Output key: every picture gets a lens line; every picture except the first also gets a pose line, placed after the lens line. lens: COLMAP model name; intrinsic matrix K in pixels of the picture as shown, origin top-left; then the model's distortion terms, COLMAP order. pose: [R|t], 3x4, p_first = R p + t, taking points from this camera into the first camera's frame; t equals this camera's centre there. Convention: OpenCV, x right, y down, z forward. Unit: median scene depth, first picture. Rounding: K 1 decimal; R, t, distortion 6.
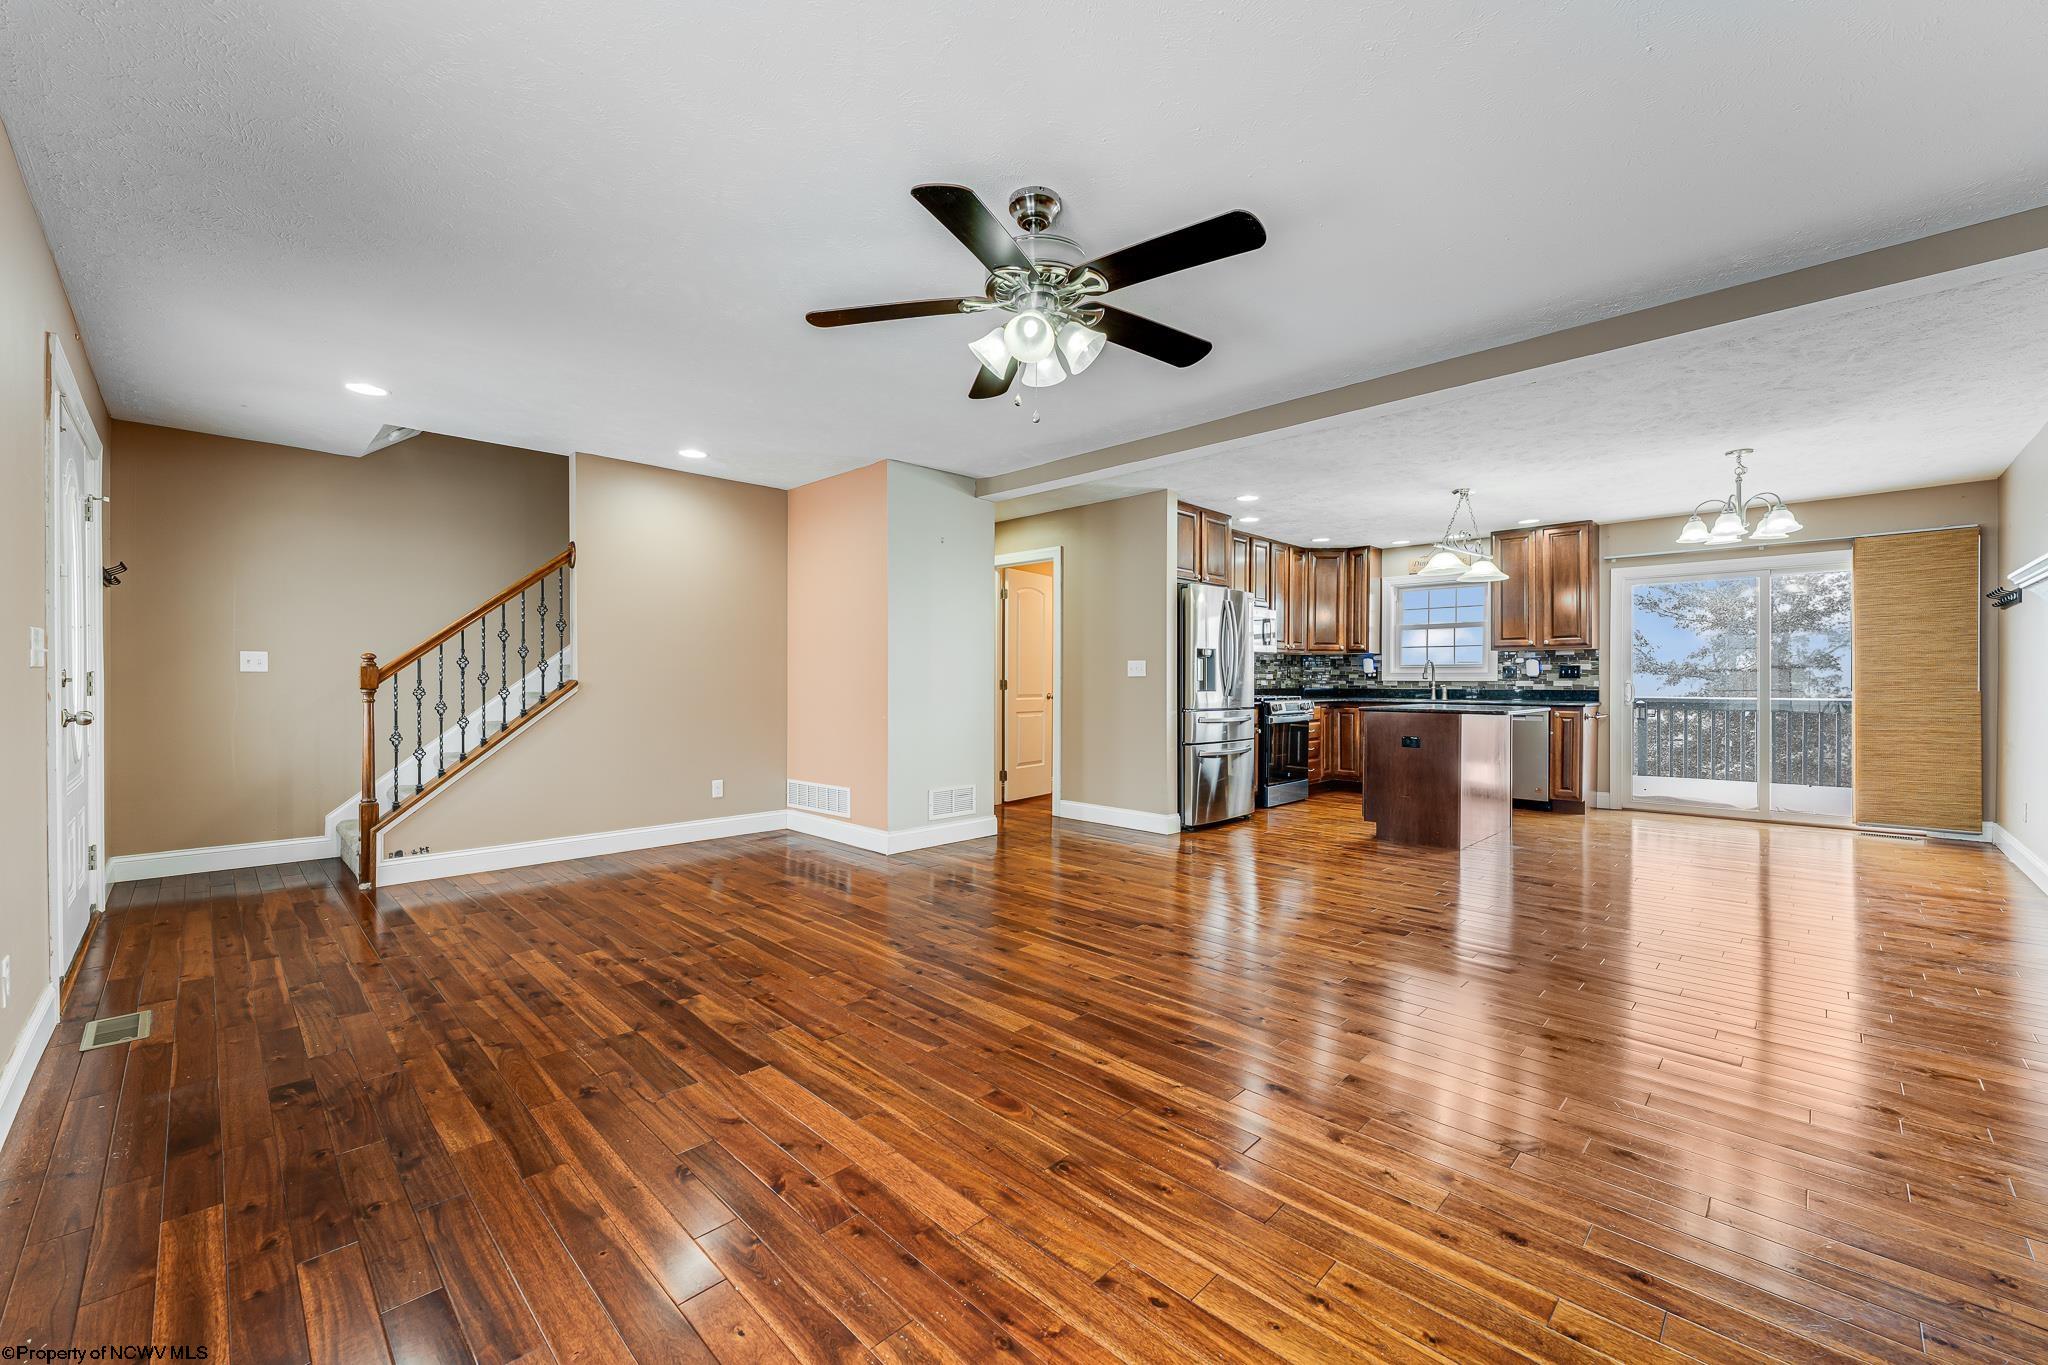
lens RADIAL K [[813.8, 0, 1013.5], [0, 813.8, 689.3], [0, 0, 1]] dist [-0.001732, -0.000442]
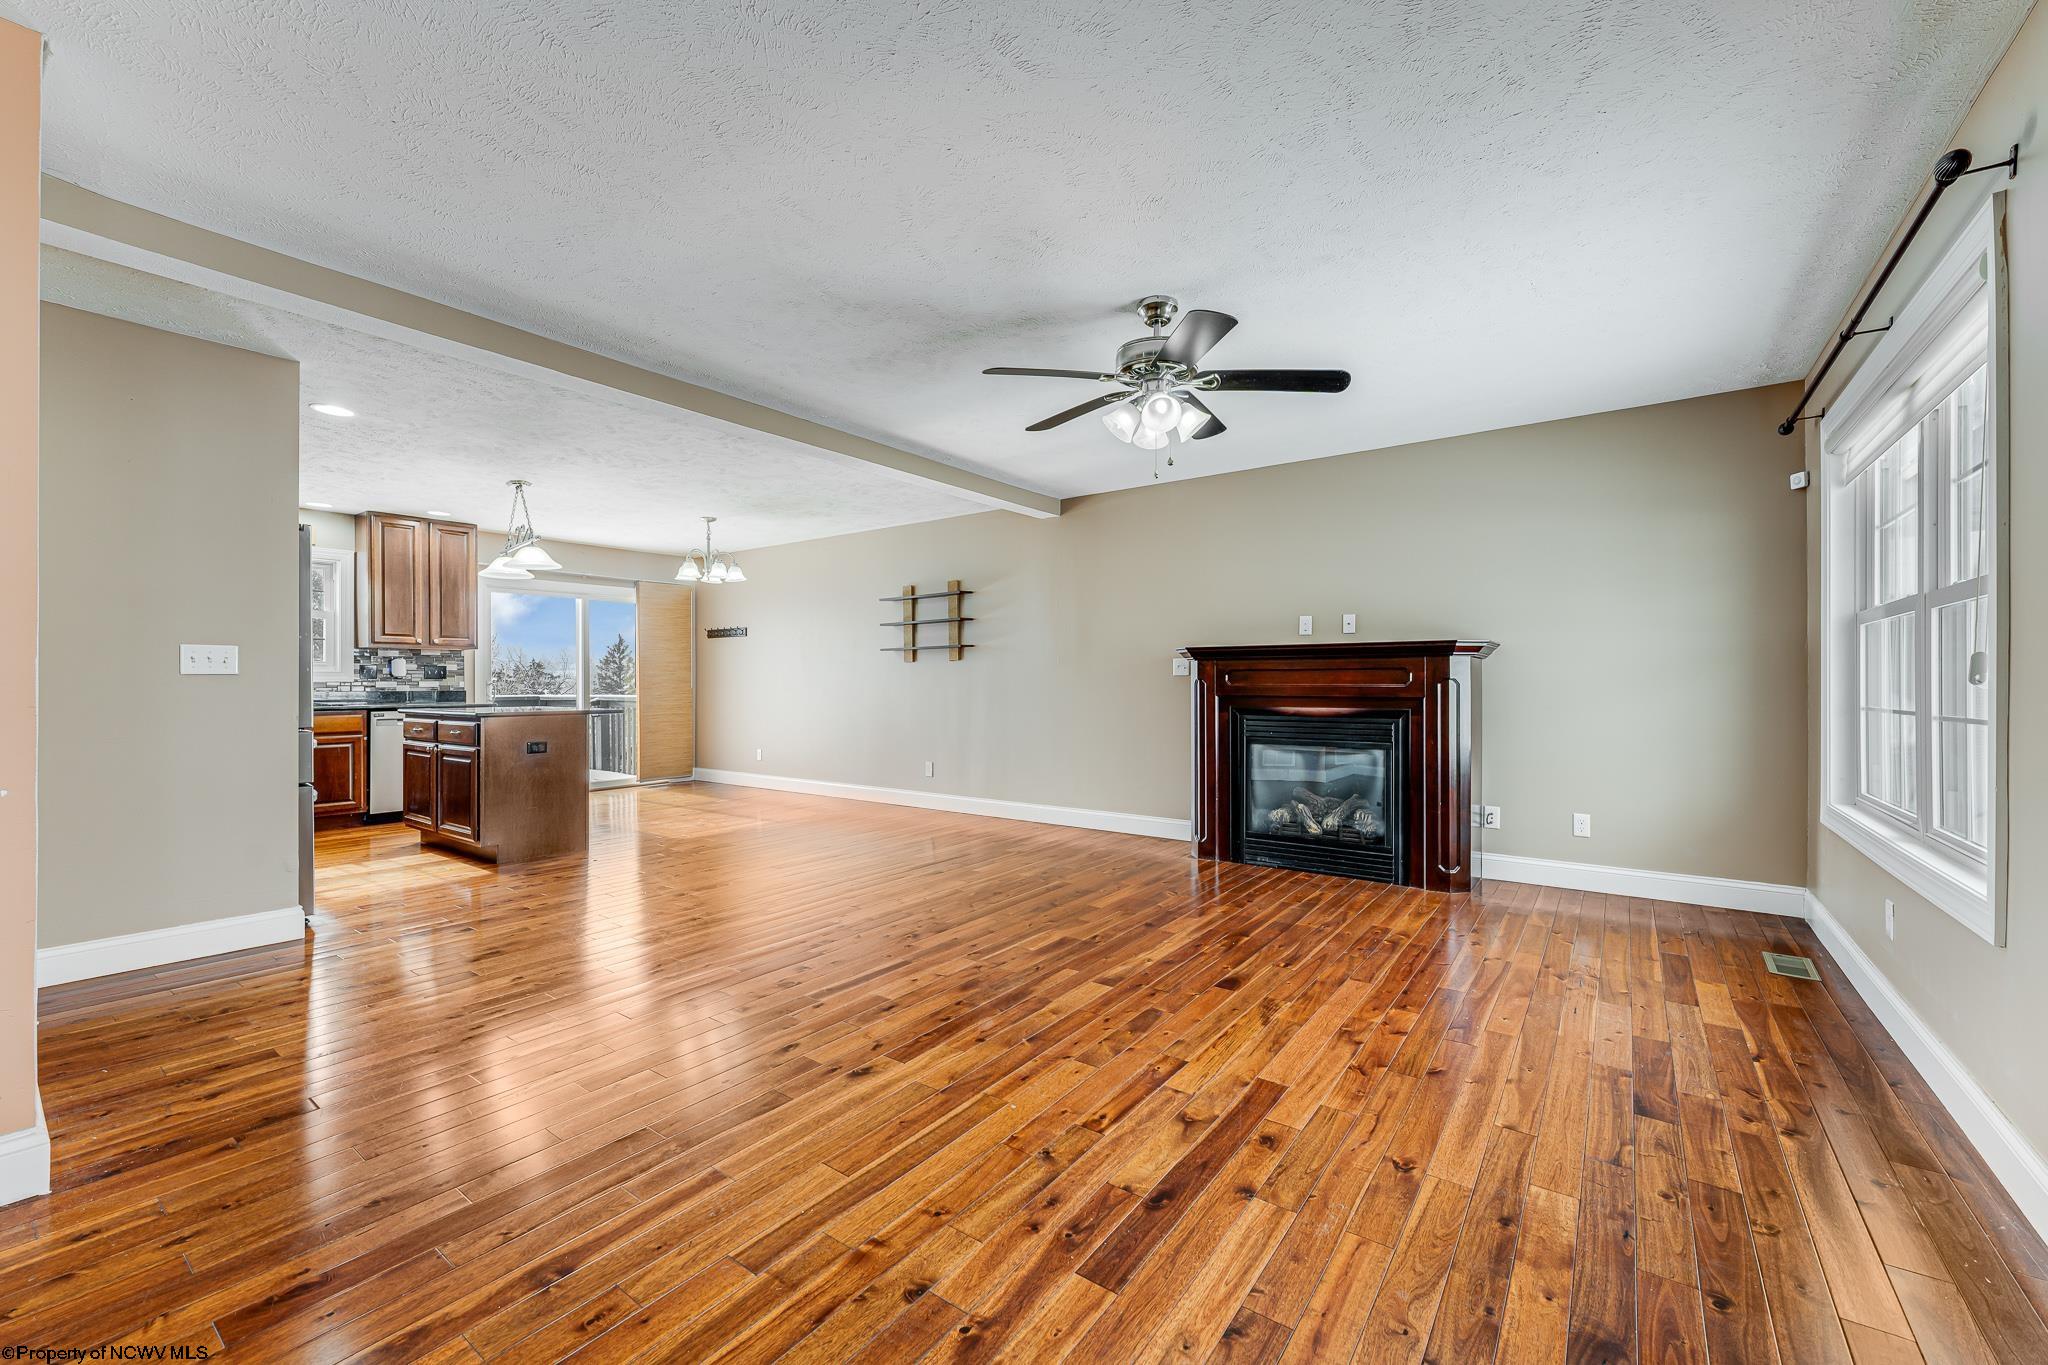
lens RADIAL K [[813.8, 0, 1020.0], [0, 813.8, 681.8], [0, 0, 1]] dist [-0.001732, -0.000442]
pose [[-0.150594, -0.001294, 0.988595, -0.842376], [0.011419, 0.999930, 0.003048, -0.010959], [-0.988530, 0.011748, -0.150569, 0.982473]]
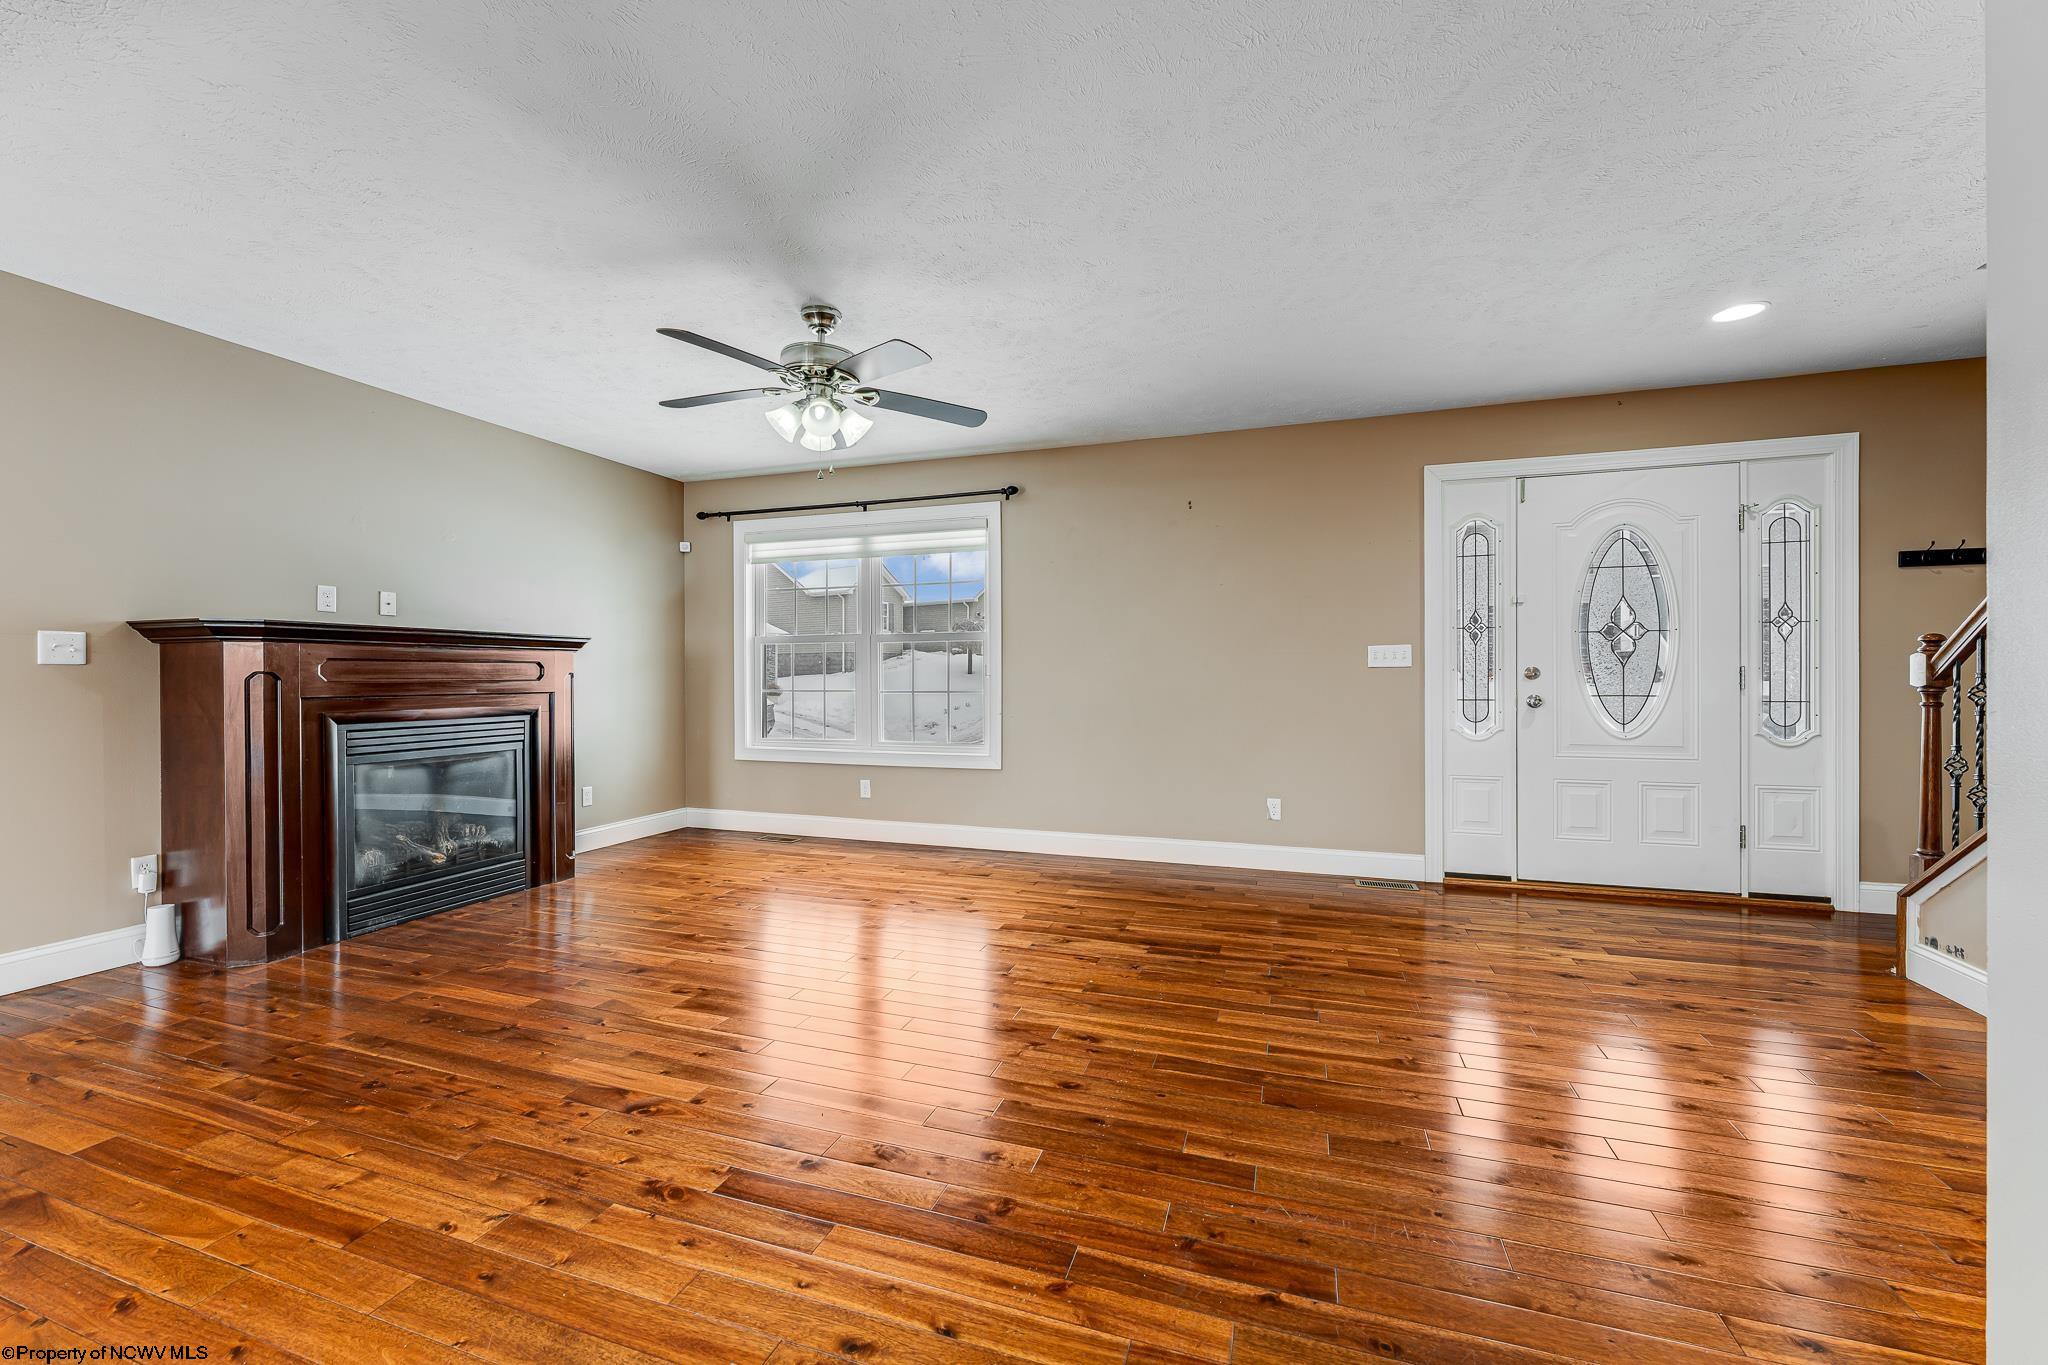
lens RADIAL K [[813.8, 0, 1022.2], [0, 813.8, 676.7], [0, 0, 1]] dist [-0.001732, -0.000442]
pose [[-0.896355, 0.000238, -0.443337, 0.226789], [-0.004697, 0.999939, 0.010033, -0.014293], [0.443312, 0.011075, -0.896299, 1.637017]]
